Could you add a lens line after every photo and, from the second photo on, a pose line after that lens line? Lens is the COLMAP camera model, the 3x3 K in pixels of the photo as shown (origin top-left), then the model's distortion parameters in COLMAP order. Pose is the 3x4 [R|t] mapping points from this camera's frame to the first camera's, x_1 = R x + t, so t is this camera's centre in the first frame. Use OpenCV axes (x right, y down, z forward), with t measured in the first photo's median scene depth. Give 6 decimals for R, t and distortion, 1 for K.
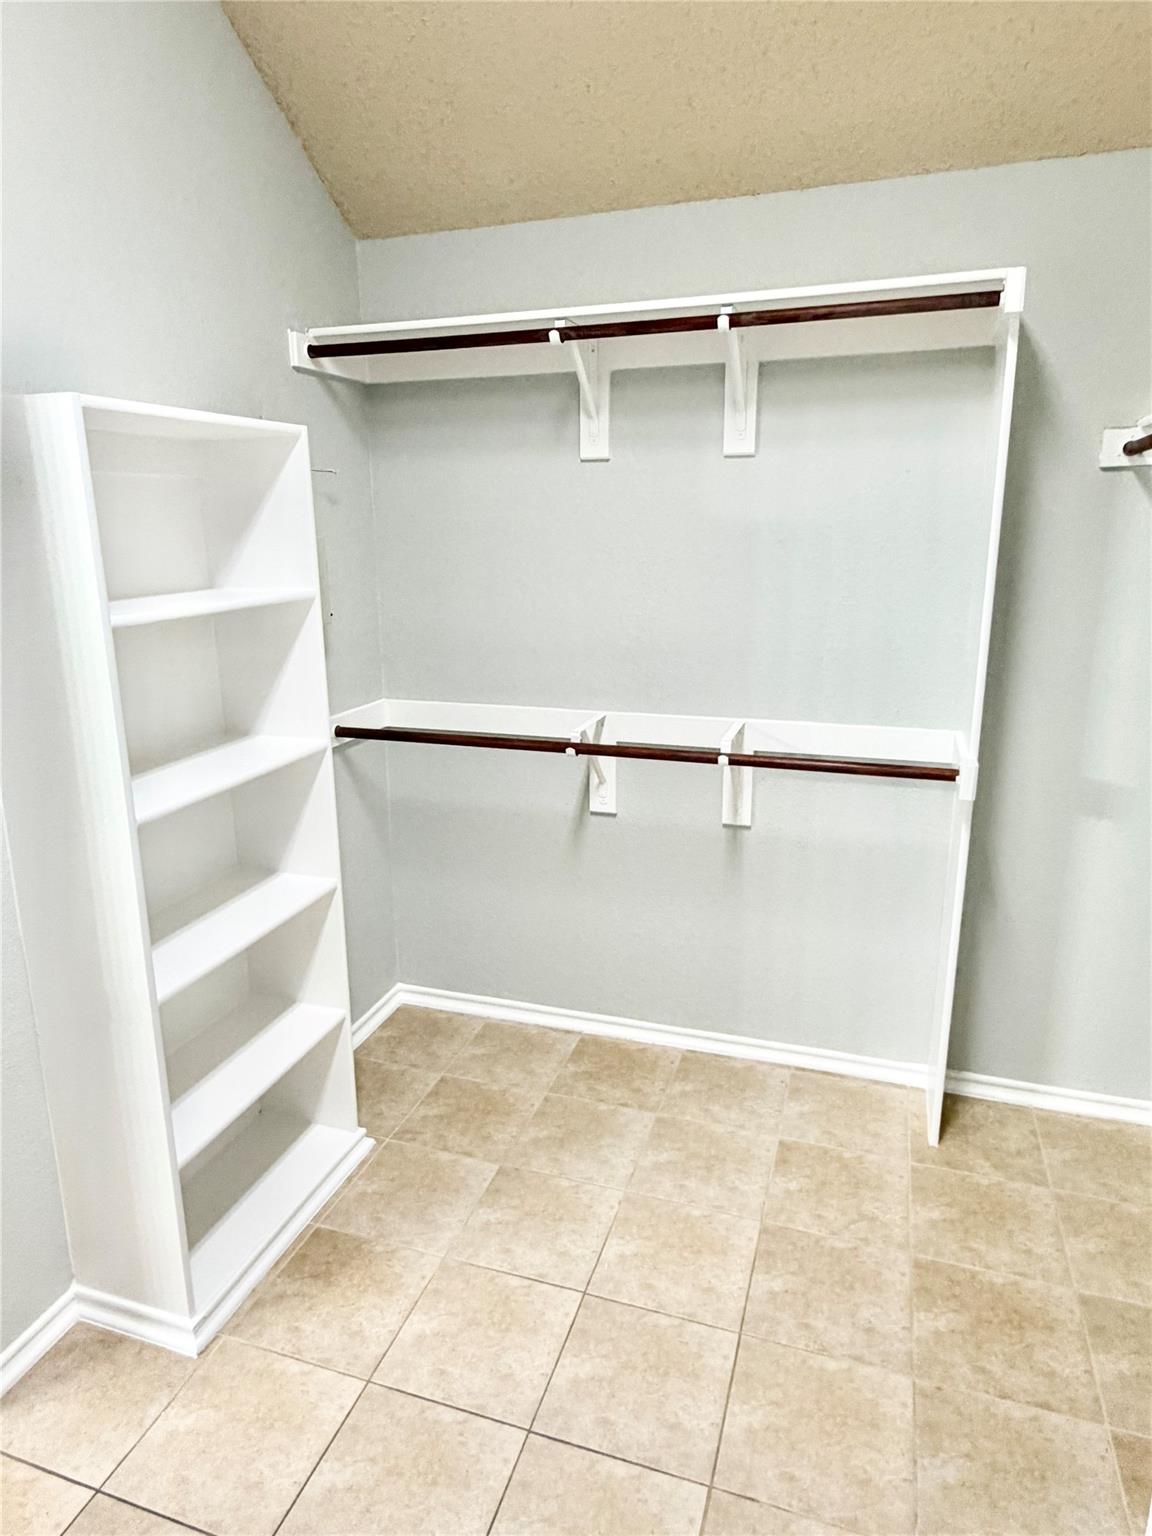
lens RADIAL K [[939.6, 0, 575.0], [0, 939.6, 766.6], [0, 0, 1]] dist [0.000413, 0.001024]
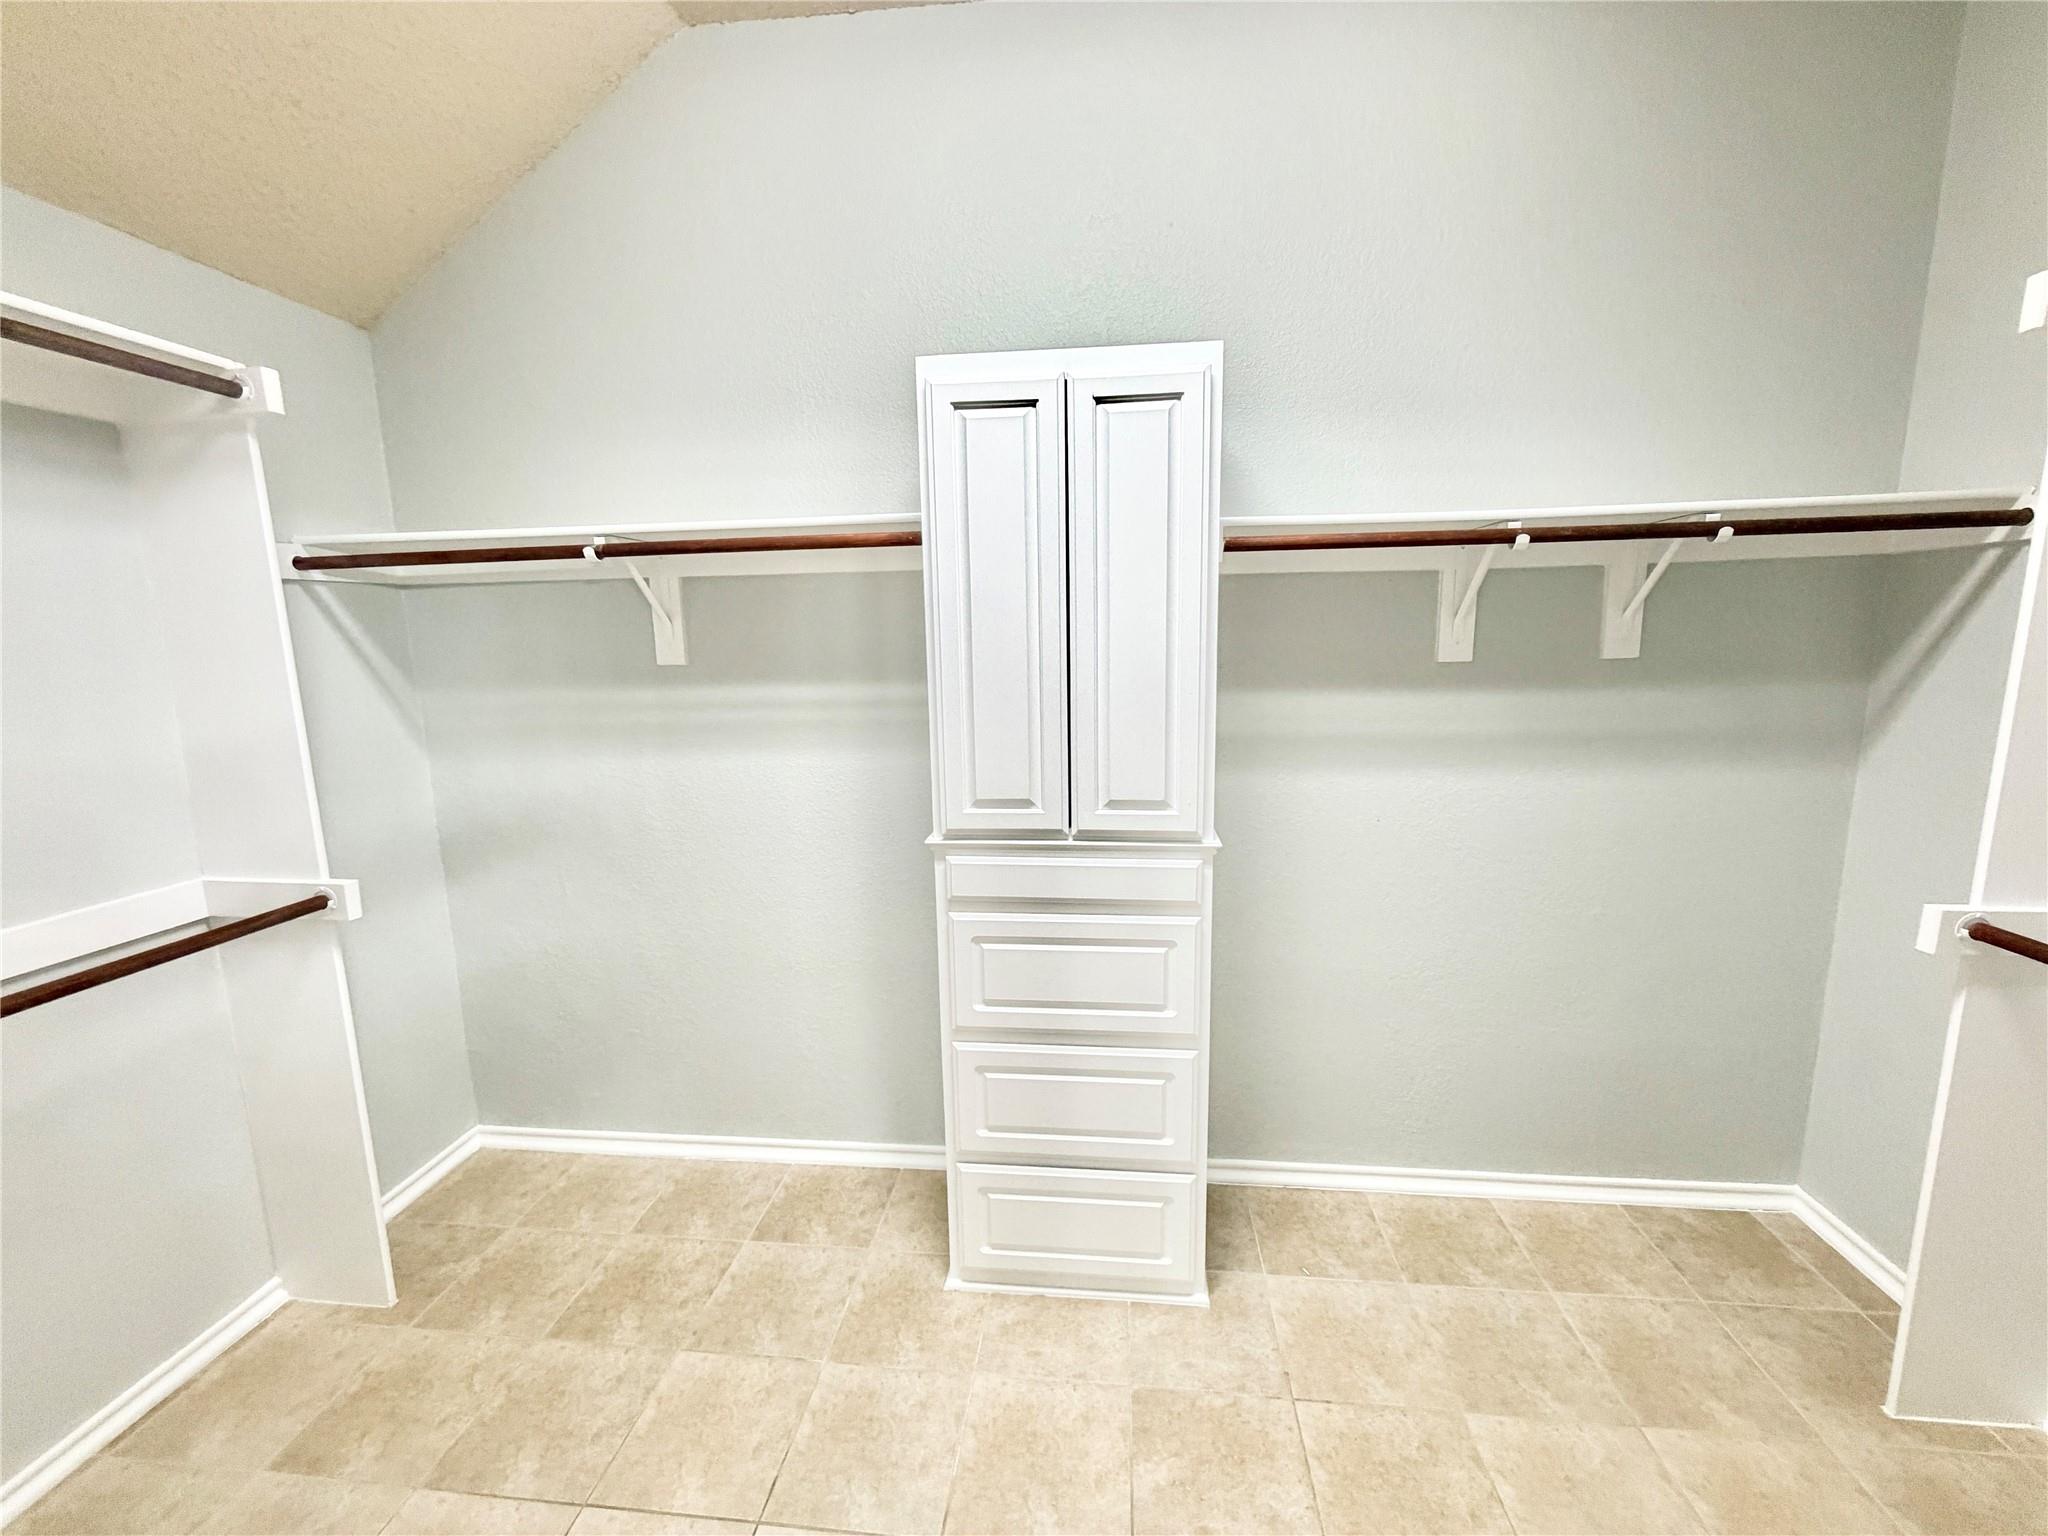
lens RADIAL K [[823.5, 0, 1027.4], [0, 823.5, 768.6], [0, 0, 1]] dist [0.000014, 0.000010]
pose [[-0.211232, -0.141240, 0.967178, -0.553236], [0.260521, 0.945574, 0.194983, -0.100104], [-0.942078, 0.293156, -0.162939, 0.504711]]
